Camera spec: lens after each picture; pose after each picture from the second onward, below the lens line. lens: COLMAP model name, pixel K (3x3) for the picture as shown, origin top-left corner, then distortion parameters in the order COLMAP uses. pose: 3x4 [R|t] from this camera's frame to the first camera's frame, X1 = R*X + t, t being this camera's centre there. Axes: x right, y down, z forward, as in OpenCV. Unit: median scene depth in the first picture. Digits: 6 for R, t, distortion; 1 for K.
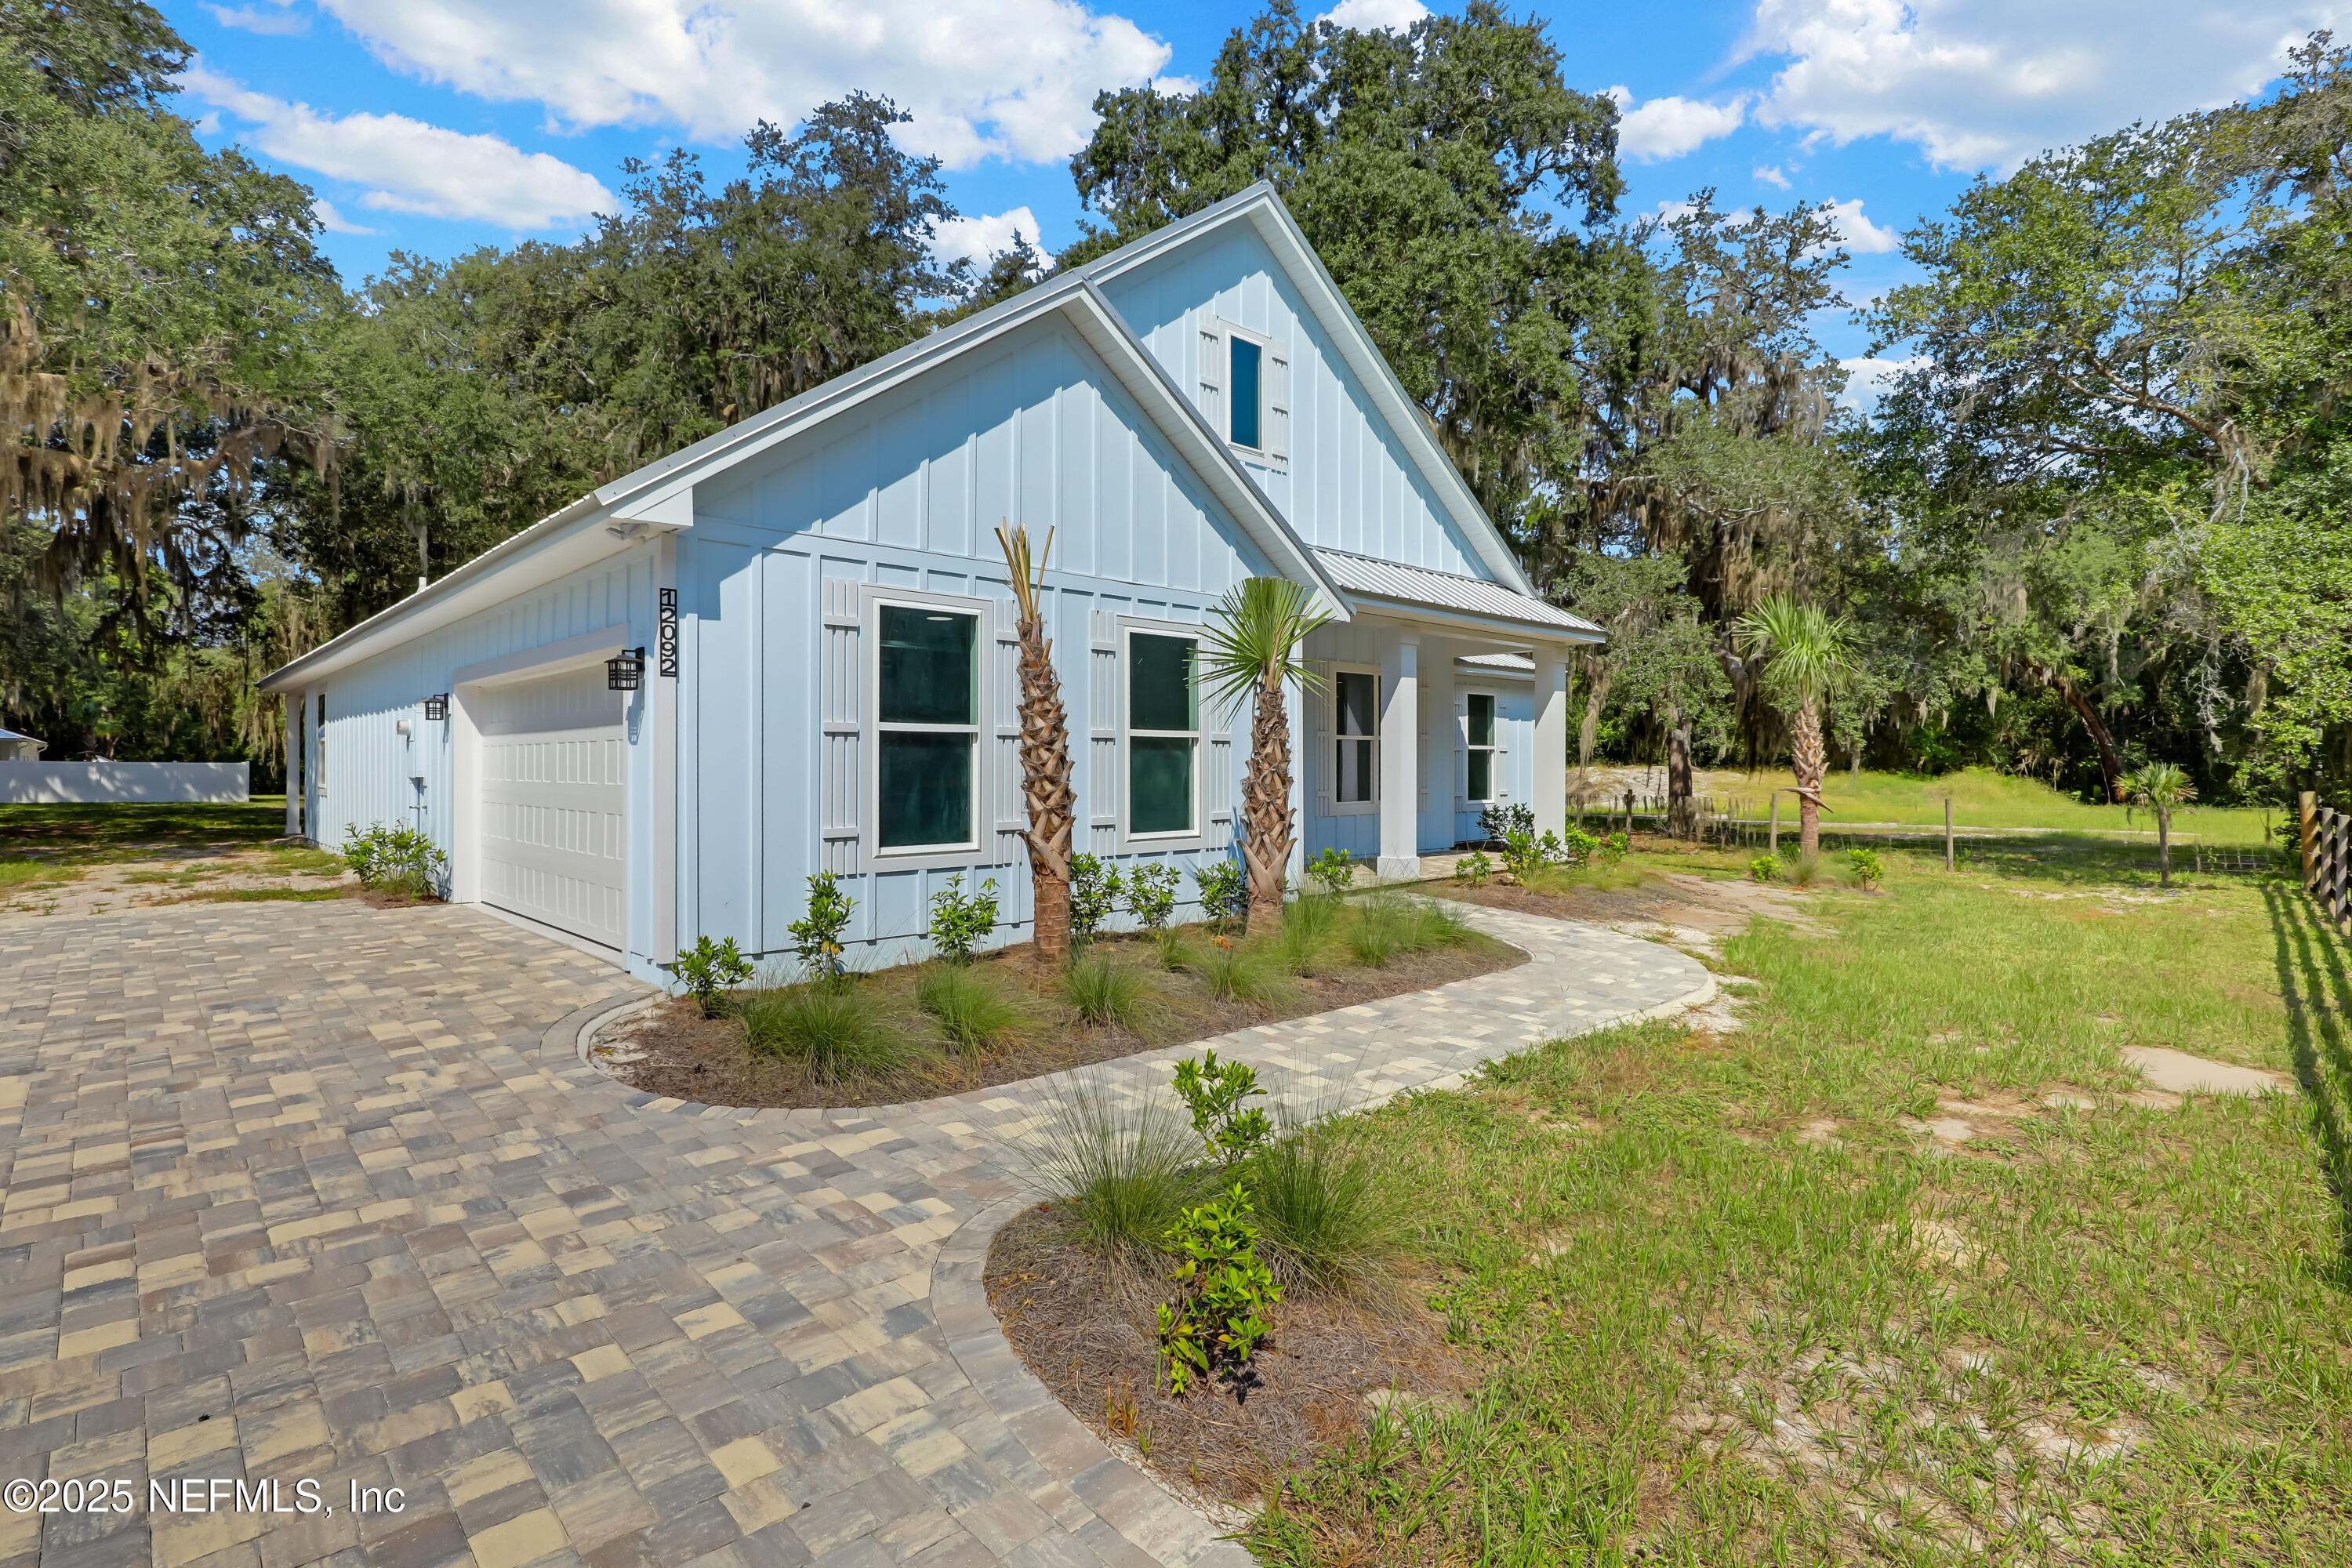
lens RADIAL K [[1101.8, 0, 1182.7], [0, 1101.8, 765.0], [0, 0, 1]] dist [-0.010126, -0.000306]
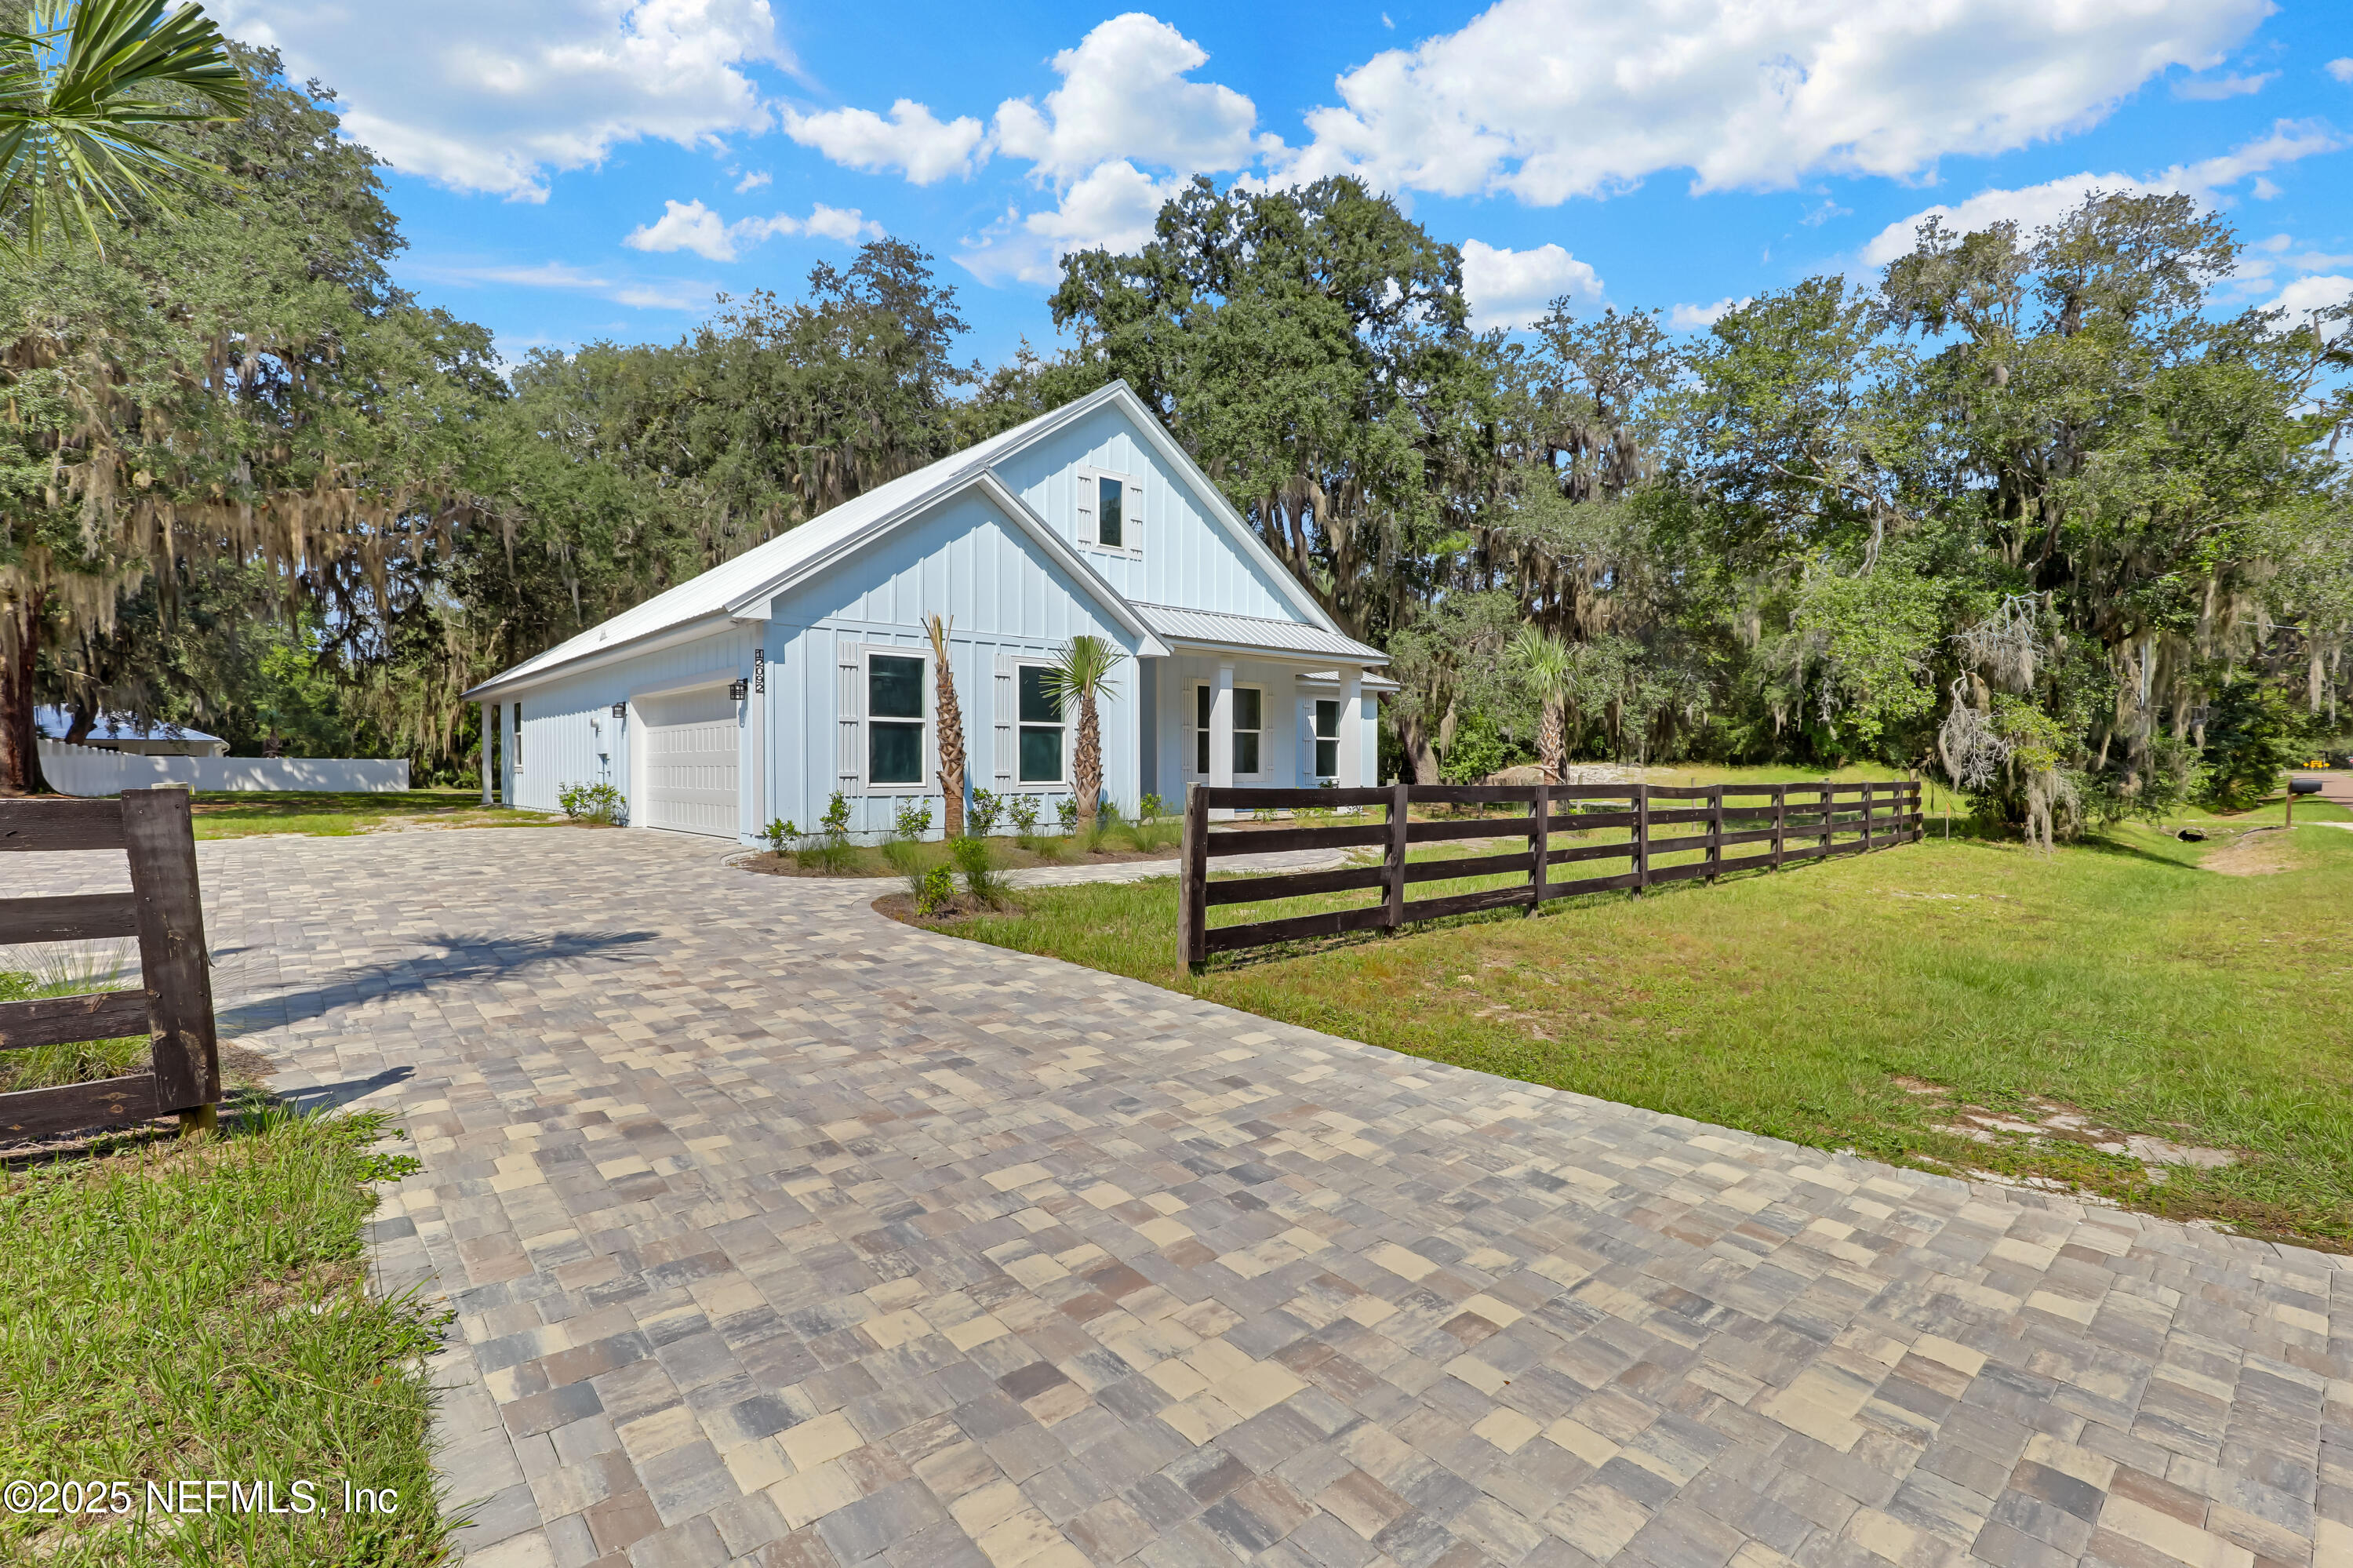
lens RADIAL K [[1019.7, 0, 1176.5], [0, 1019.7, 784.0], [0, 0, 1]] dist [-0.001668, 0.000039]
pose [[0.999165, 0.000902, -0.040840, 0.143669], [-0.000214, 0.999858, 0.016859, 0.021164], [0.040849, -0.016837, 0.999023, -0.323486]]
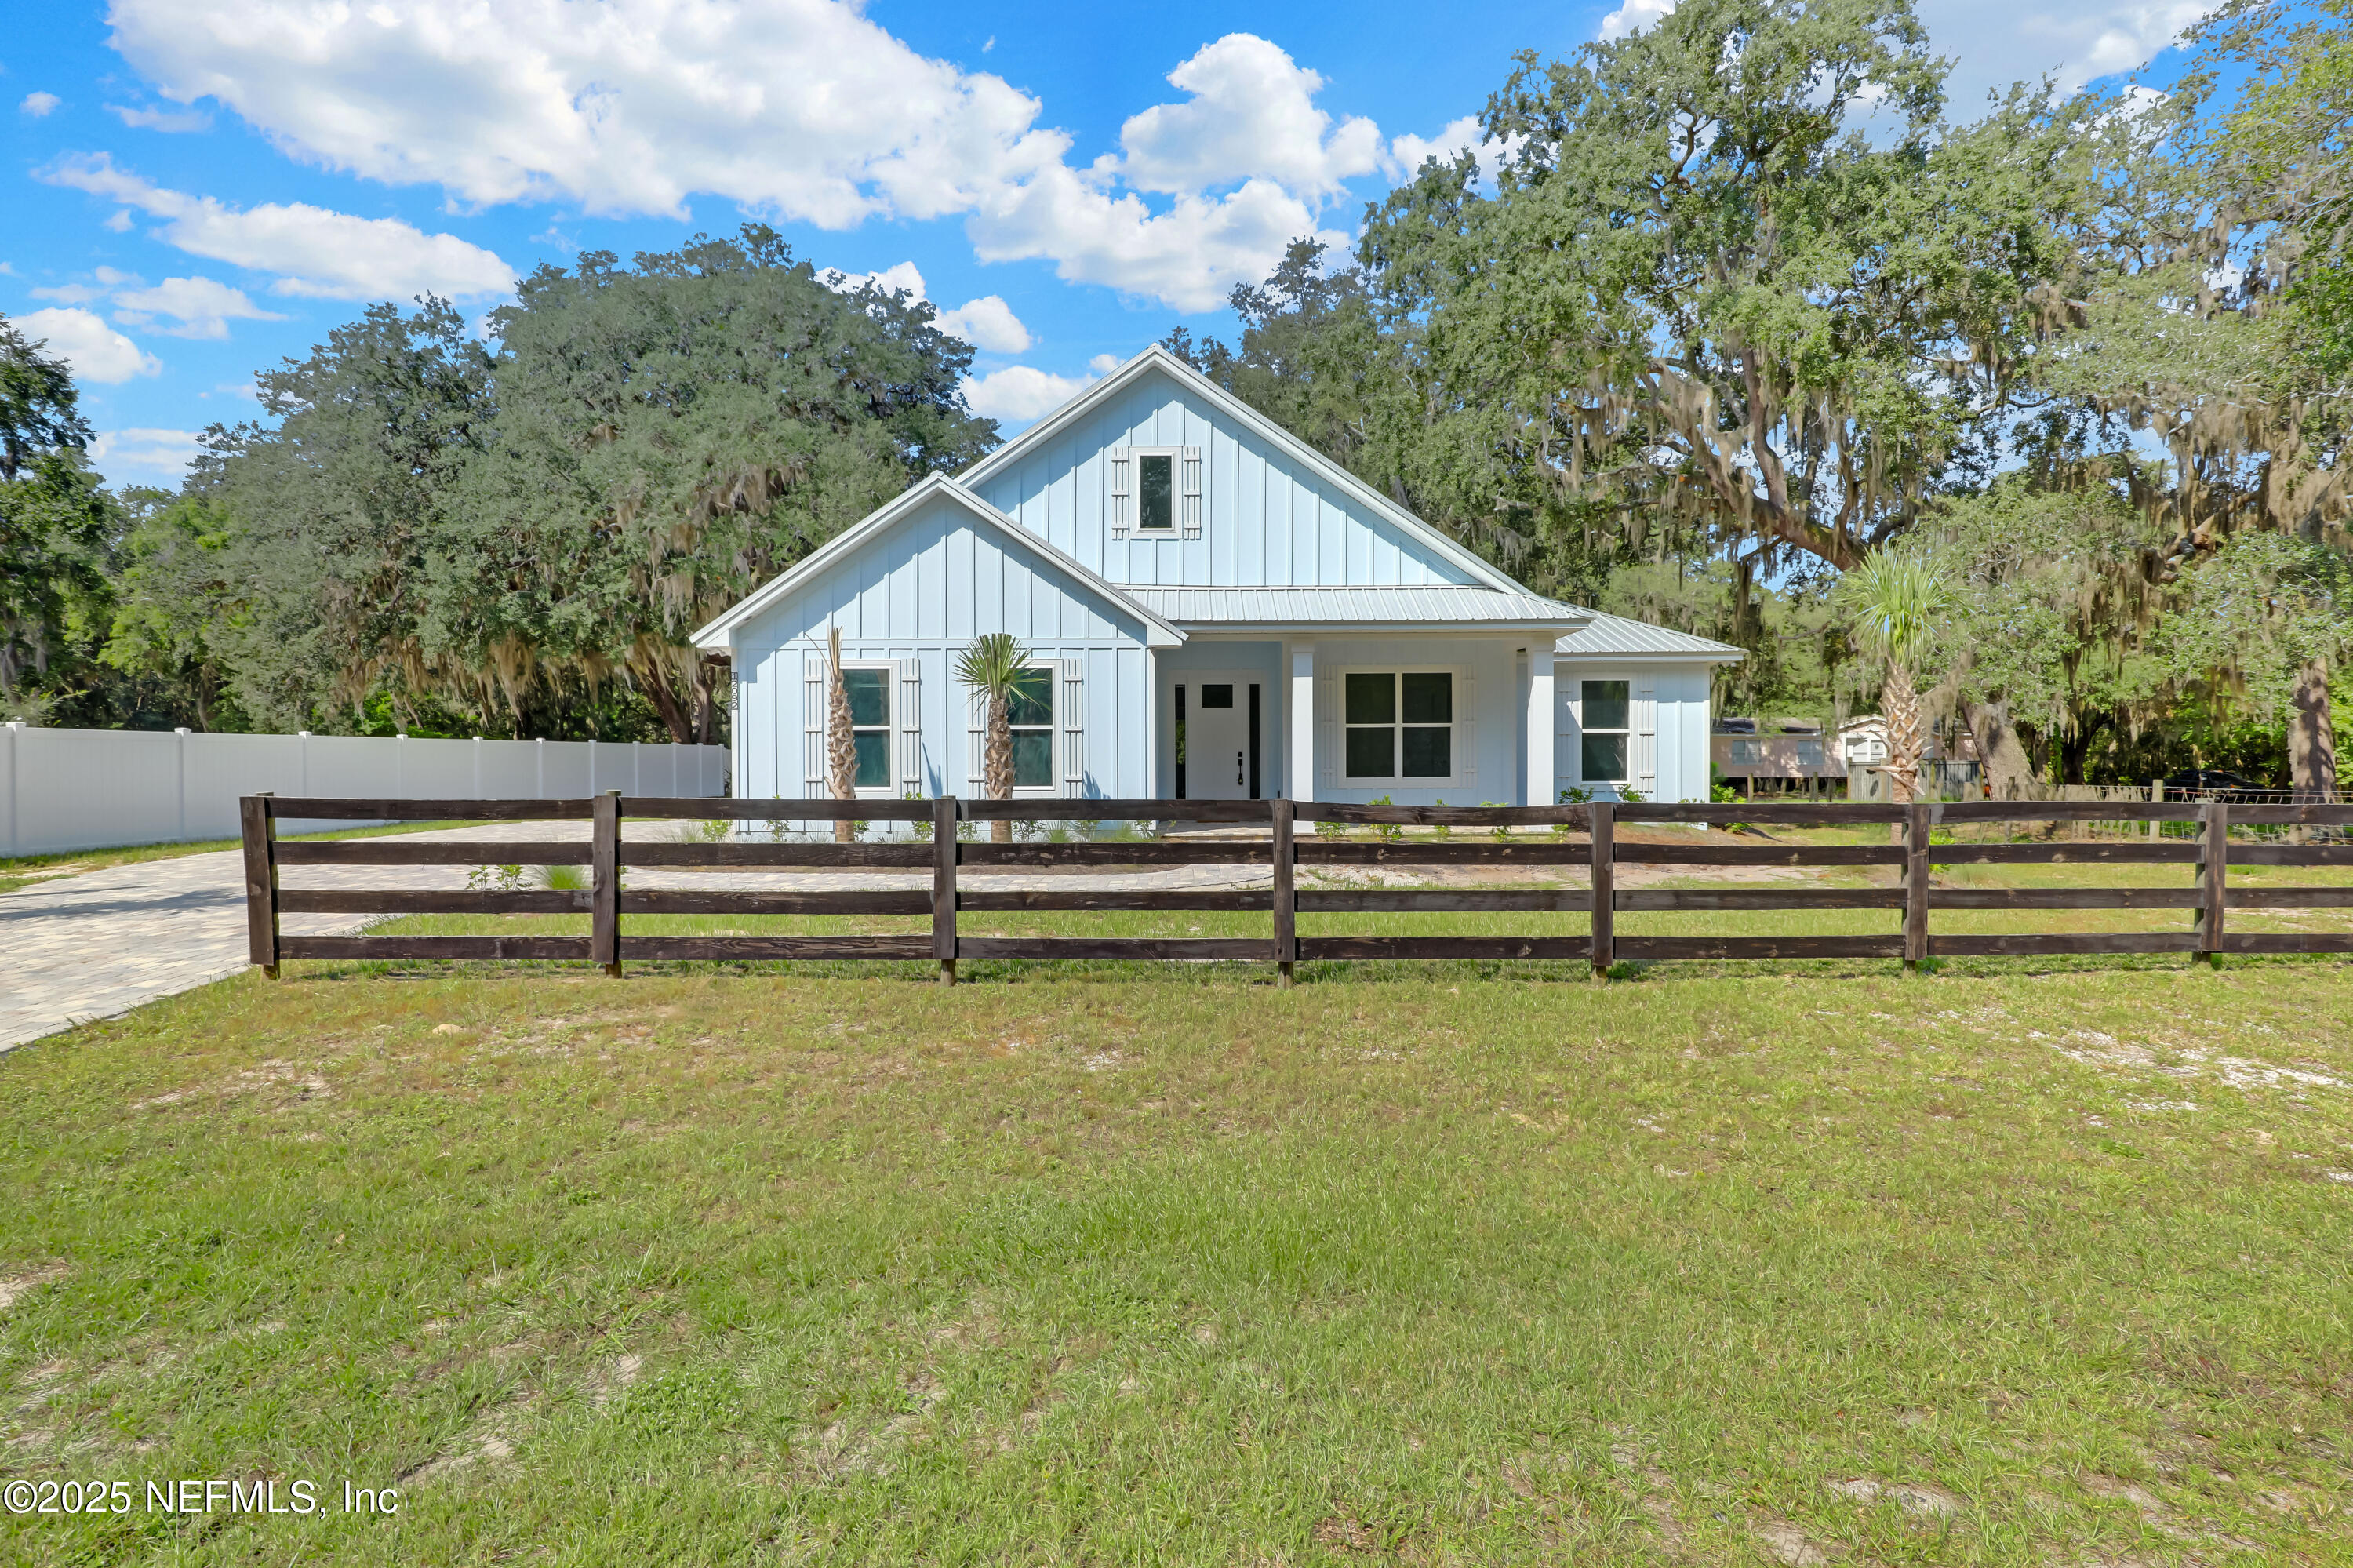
lens RADIAL K [[1019.7, 0, 1176.5], [0, 1019.7, 784.0], [0, 0, 1]] dist [-0.001668, 0.000039]
pose [[0.752777, 0.004418, -0.658261, 0.653817], [0.005811, 0.999894, 0.013357, 0.021410], [0.658250, -0.013880, 0.752672, -0.004006]]
